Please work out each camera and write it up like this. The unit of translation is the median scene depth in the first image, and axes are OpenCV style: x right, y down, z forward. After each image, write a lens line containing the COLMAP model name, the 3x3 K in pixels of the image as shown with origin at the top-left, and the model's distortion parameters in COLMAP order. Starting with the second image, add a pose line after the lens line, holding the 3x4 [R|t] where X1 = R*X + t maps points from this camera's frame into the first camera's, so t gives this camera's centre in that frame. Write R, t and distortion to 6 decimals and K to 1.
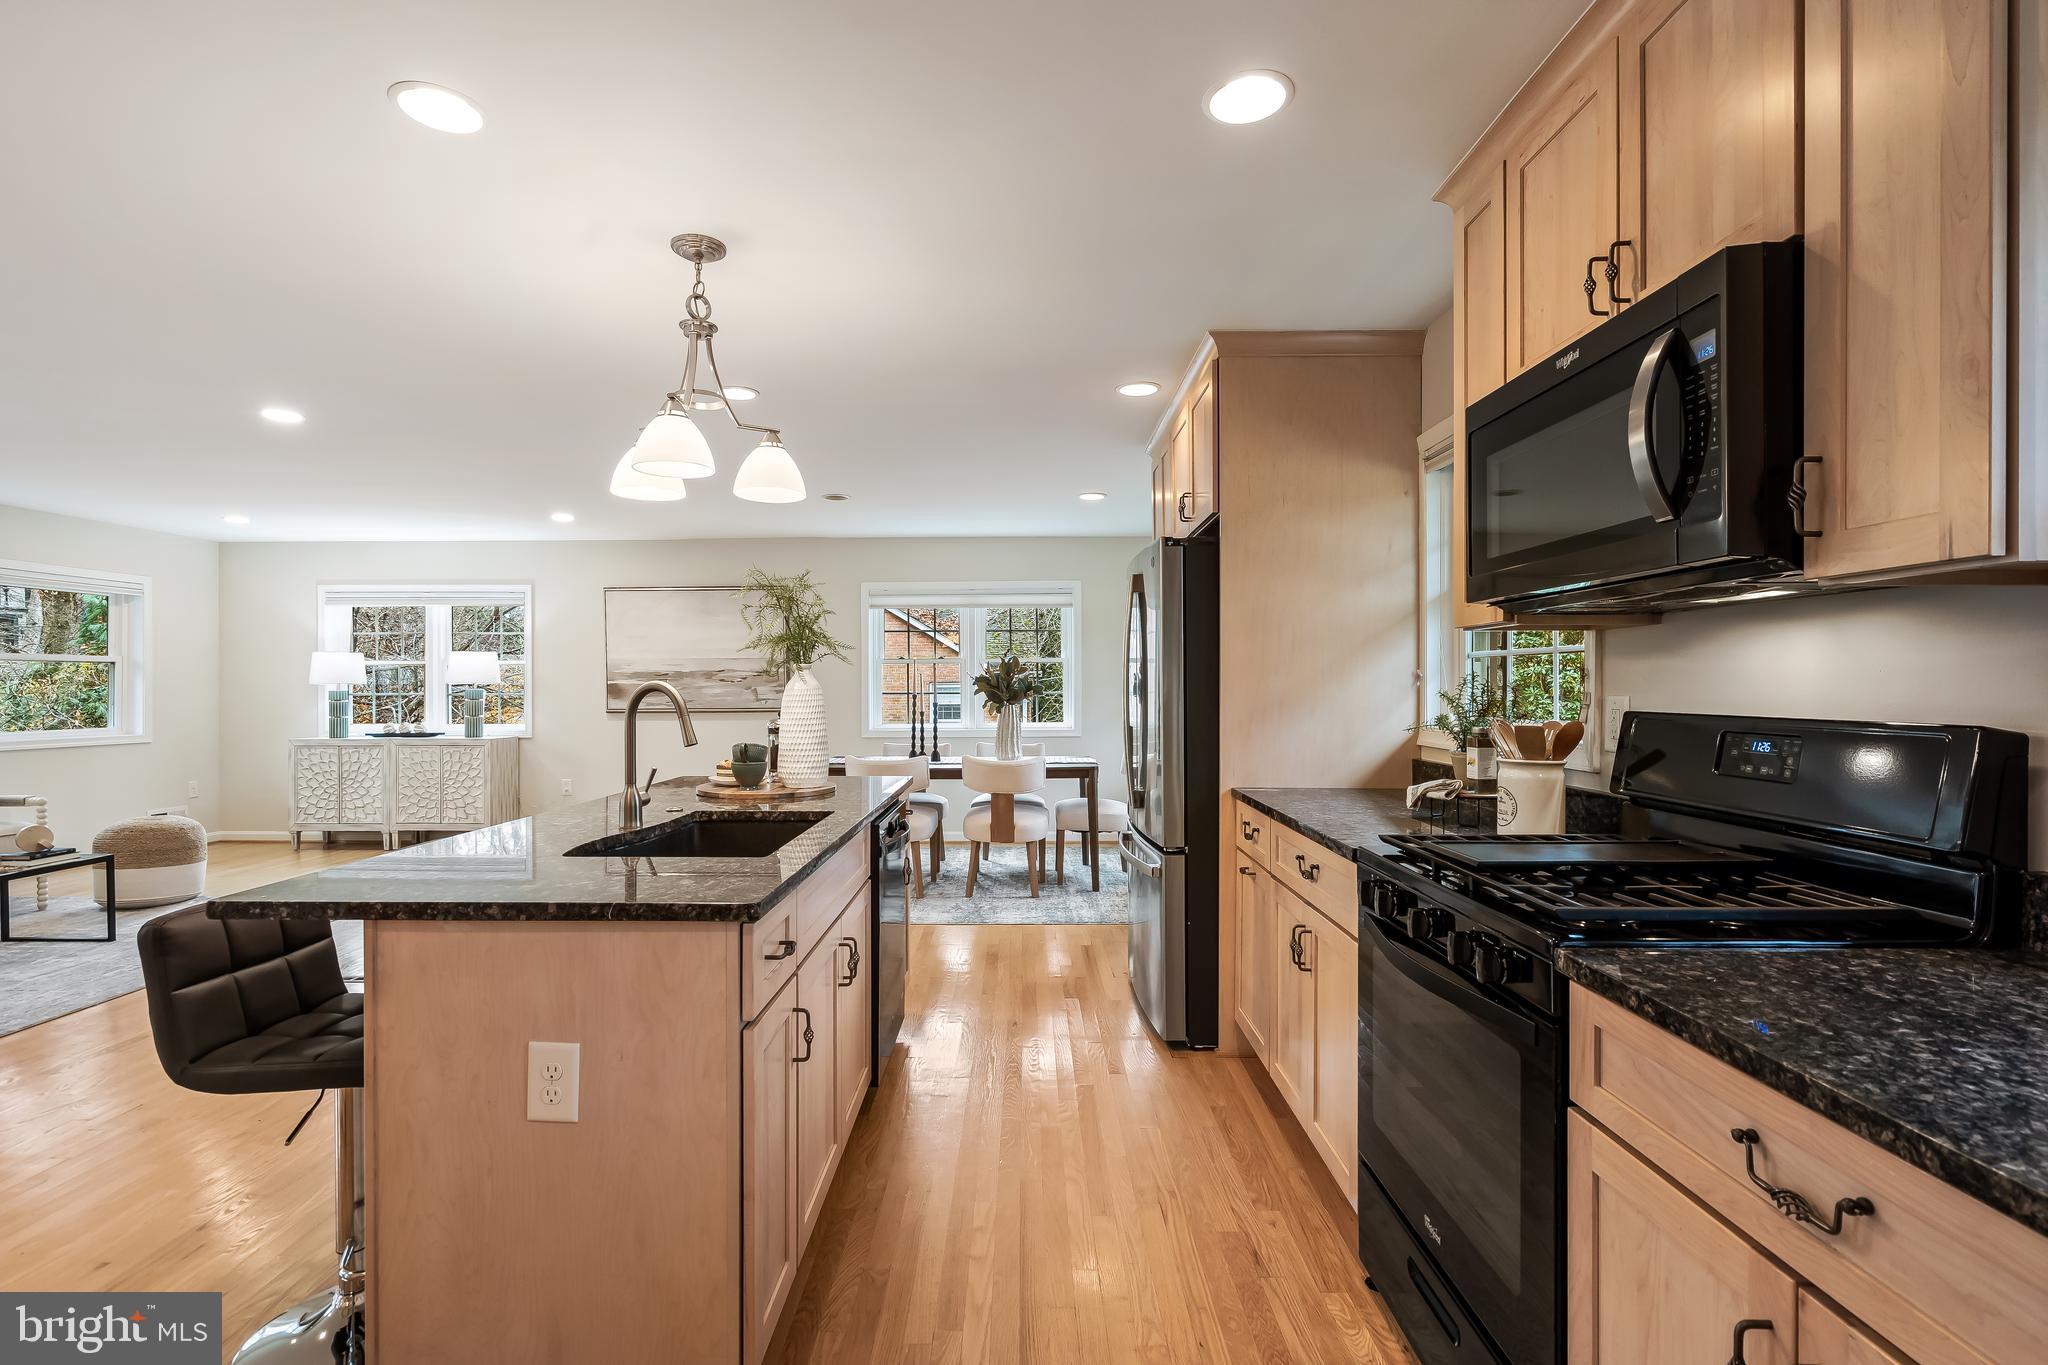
lens RADIAL K [[958.4, 0, 1015.1], [0, 958.4, 685.9], [0, 0, 1]] dist [-0.000274, 0.000051]
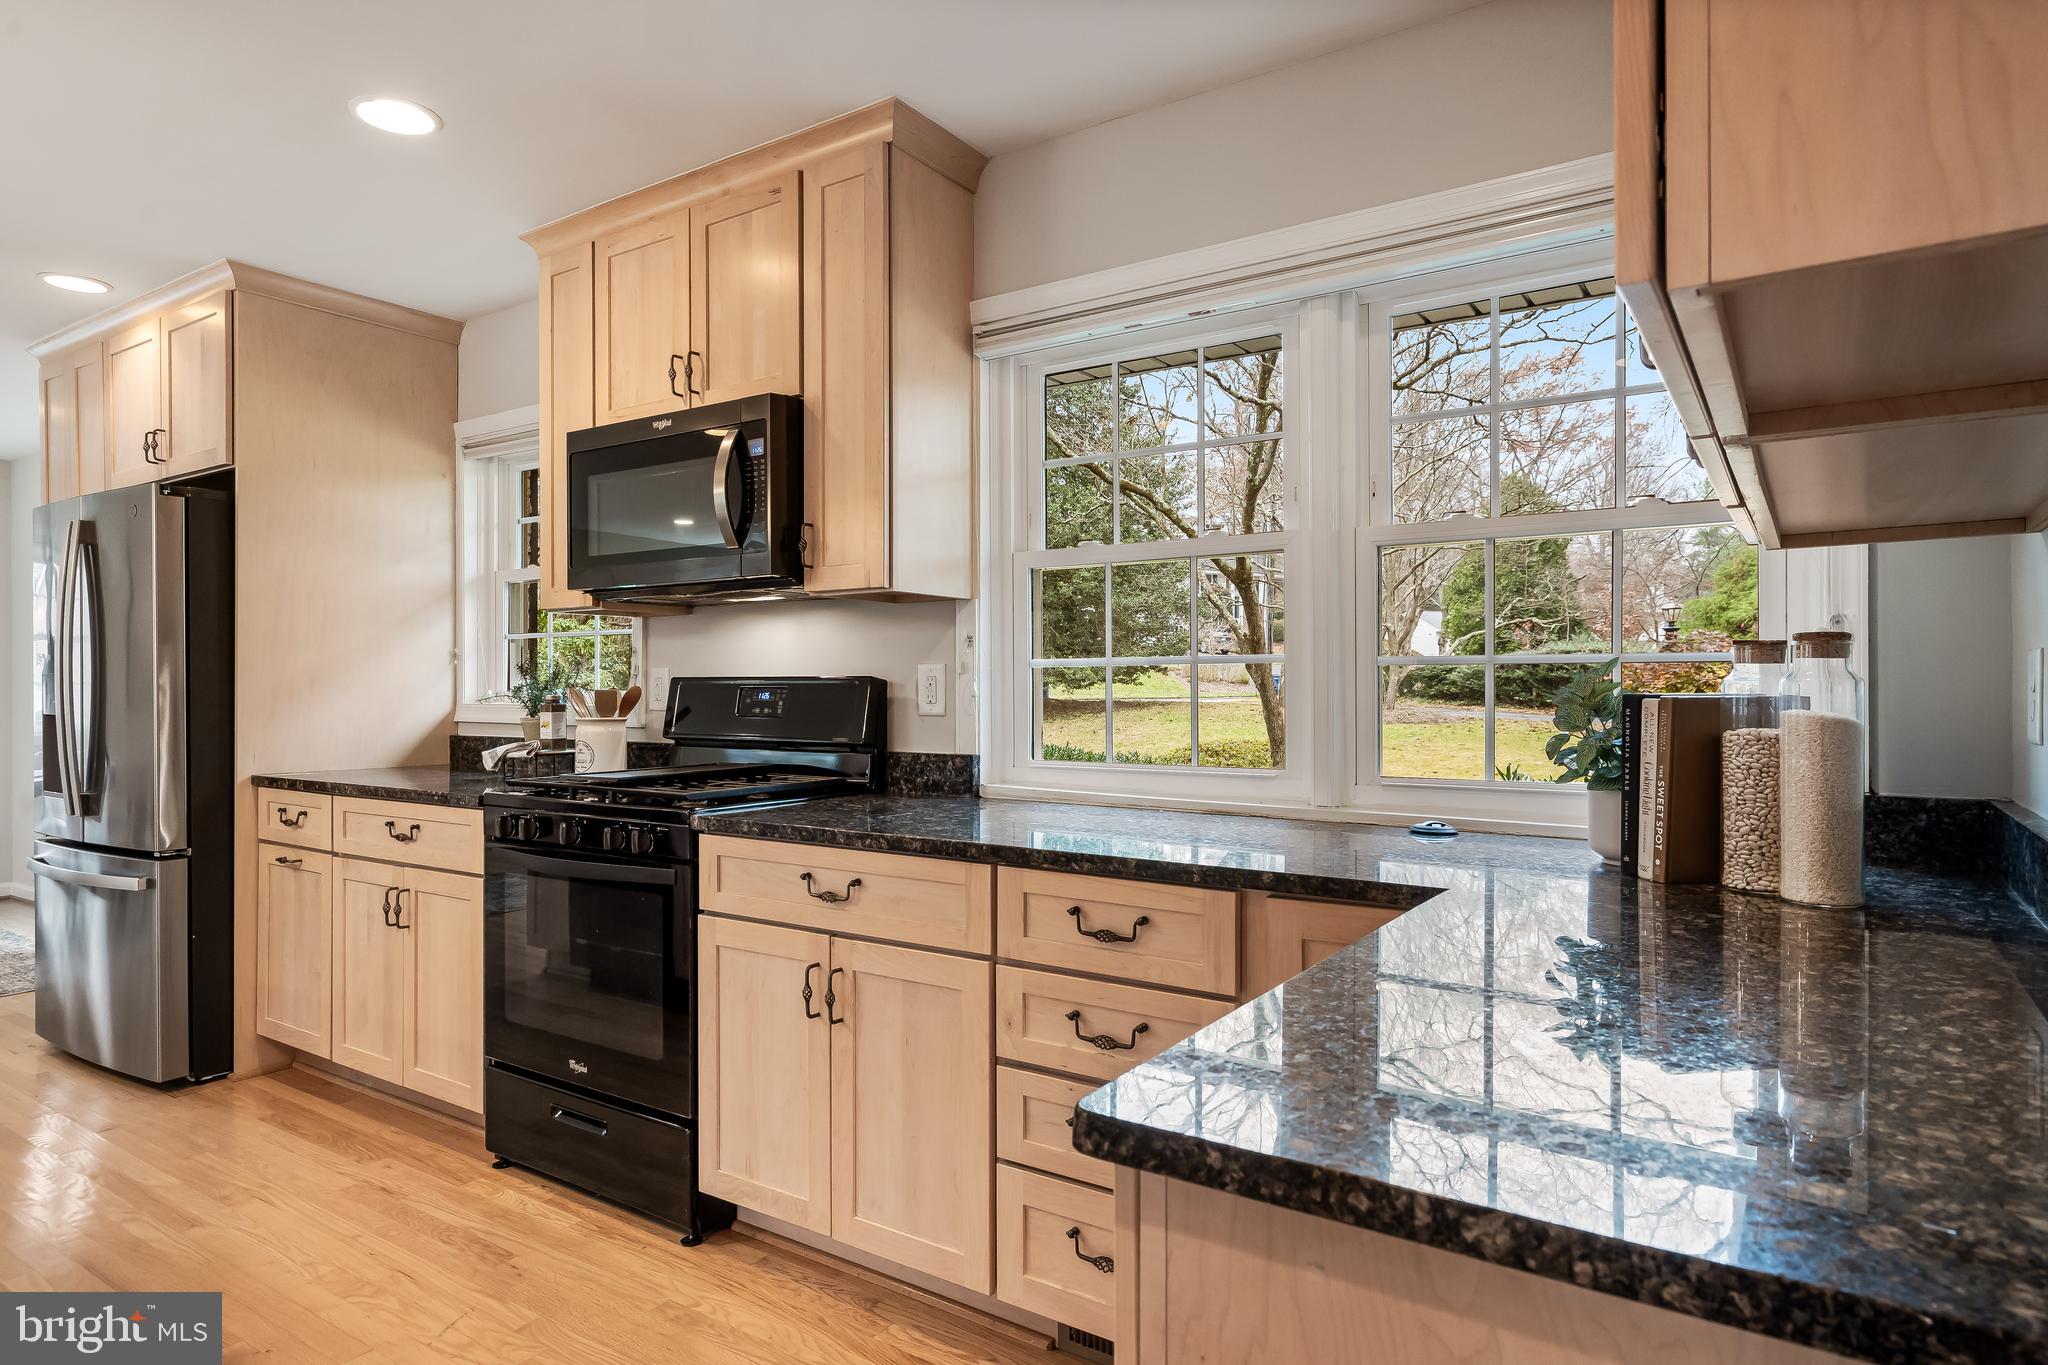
lens RADIAL K [[1162.8, 0, 1033.2], [0, 1162.8, 705.6], [0, 0, 1]] dist [0.014040, 0.000182]
pose [[0.542565, -0.014675, 0.839886, -0.442492], [0.002338, 0.999870, 0.015960, 0.038379], [-0.840011, -0.006696, 0.542529, -0.306198]]
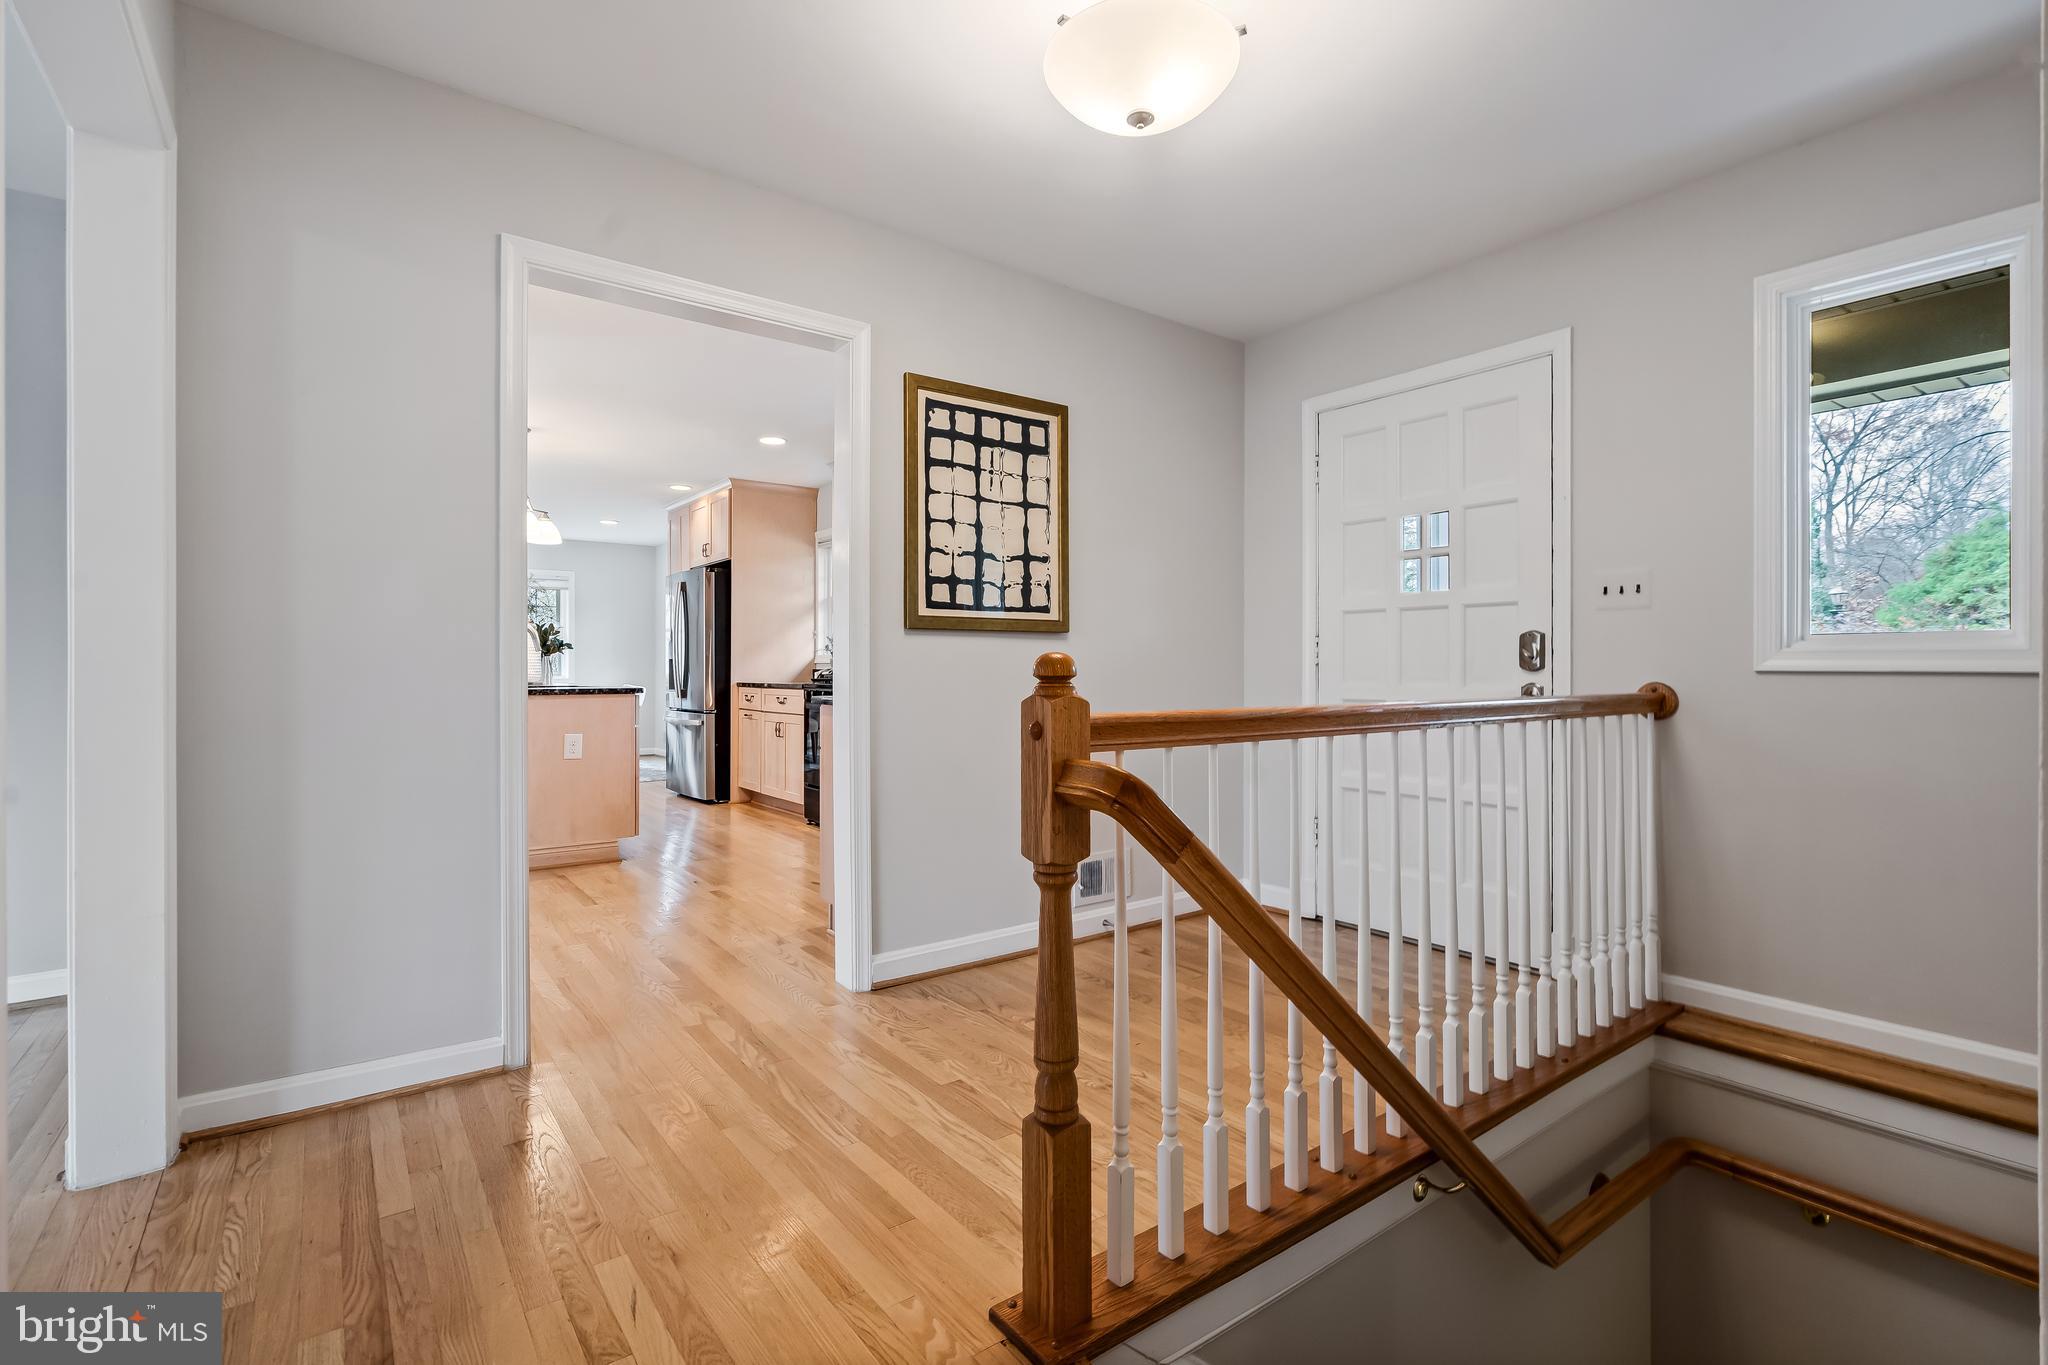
lens RADIAL K [[959.7, 0, 1040.6], [0, 959.7, 699.3], [0, 0, 1]] dist [0.007302, 0.000170]
pose [[0.785316, -0.017836, 0.618838, -0.909096], [0.000117, 0.999589, 0.028661, 0.123624], [-0.619094, -0.022436, 0.784996, -1.804218]]
